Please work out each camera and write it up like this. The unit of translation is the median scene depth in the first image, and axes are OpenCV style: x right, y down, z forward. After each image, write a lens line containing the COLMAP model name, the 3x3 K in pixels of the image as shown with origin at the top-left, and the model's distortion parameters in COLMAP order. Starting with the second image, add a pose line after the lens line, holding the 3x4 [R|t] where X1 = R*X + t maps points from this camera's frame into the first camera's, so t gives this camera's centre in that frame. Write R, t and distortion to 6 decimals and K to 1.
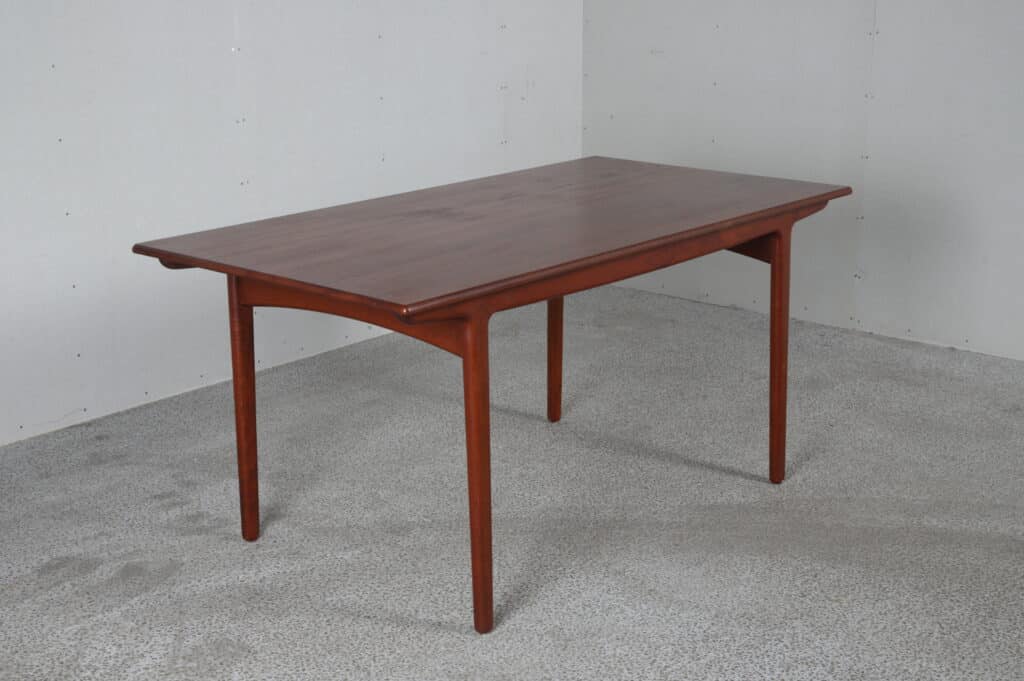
lens RADIAL K [[1569.9, 0, 512.0], [0, 1569.9, 340.5], [0, 0, 1]] dist [0.215011, 0.015273]
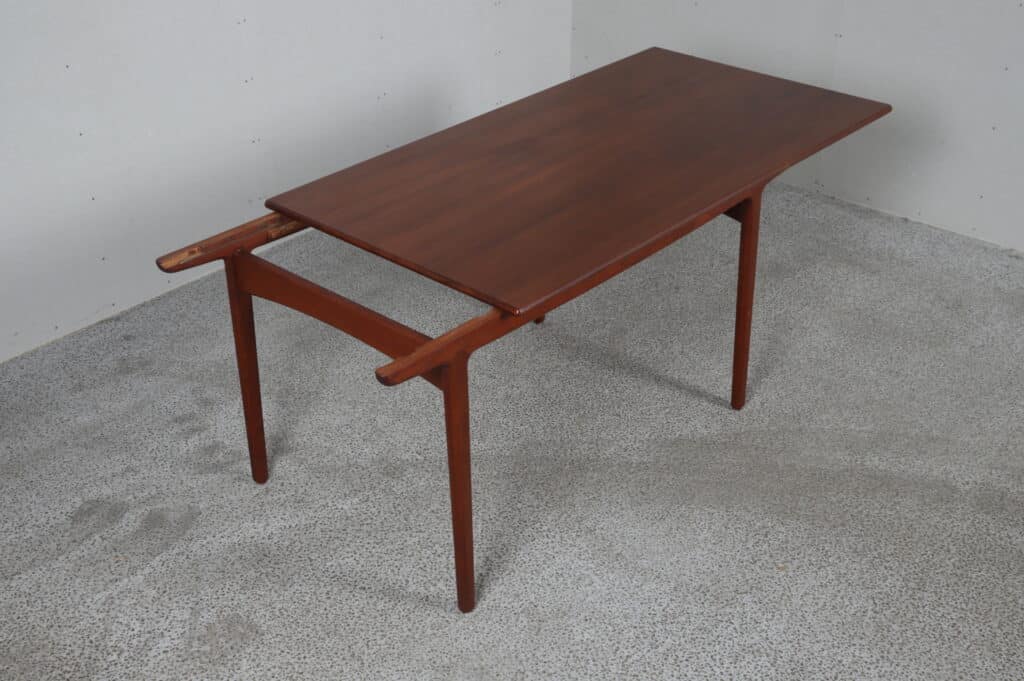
lens RADIAL K [[1333.4, 0, 512.0], [0, 1333.4, 340.5], [0, 0, 1]] dist [0.128152, 0.032114]
pose [[0.999971, 0.004614, -0.006091, 0.017130], [-0.002905, 0.966799, 0.255521, -0.215016], [0.007067, -0.255495, 0.966784, 0.118004]]
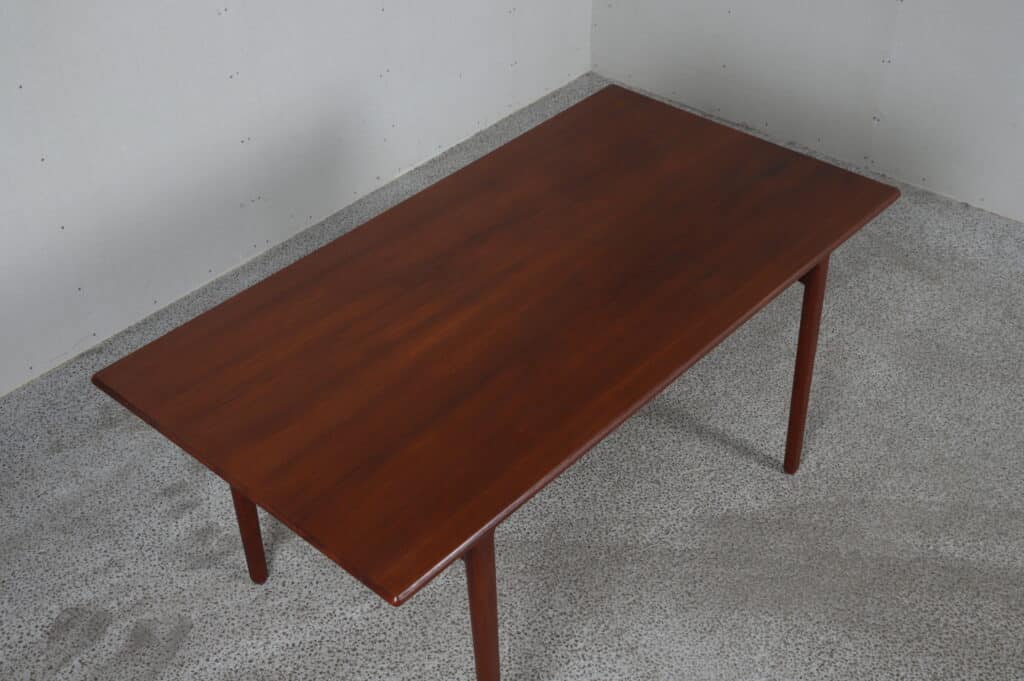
lens RADIAL K [[1268.2, 0, 512.0], [0, 1268.2, 340.5], [0, 0, 1]] dist [0.102286, 0.060446]
pose [[0.999926, -0.005919, -0.010637, 0.002671], [0.009555, 0.923010, 0.384656, -0.325182], [0.007541, -0.384730, 0.922999, 0.325518]]
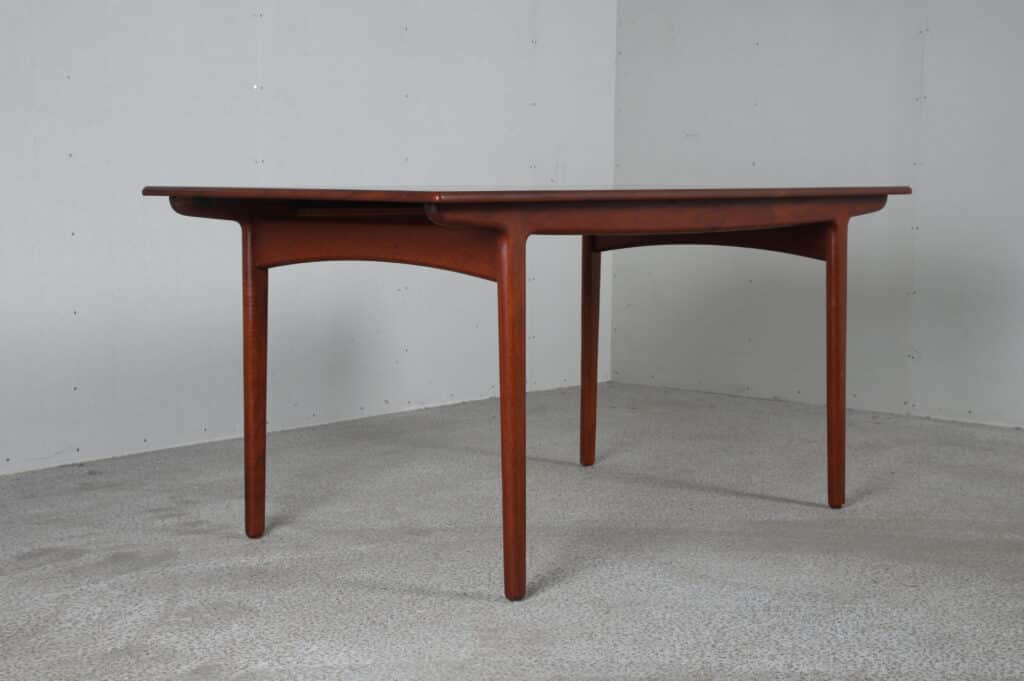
lens RADIAL K [[1625.0, 0, 512.0], [0, 1625.0, 340.5], [0, 0, 1]] dist [0.223381, 0.038040]
pose [[0.999862, 0.013890, -0.009118, -0.011756], [-0.015237, 0.985345, -0.169892, 0.174720], [0.006624, 0.170008, 0.985420, 0.064236]]
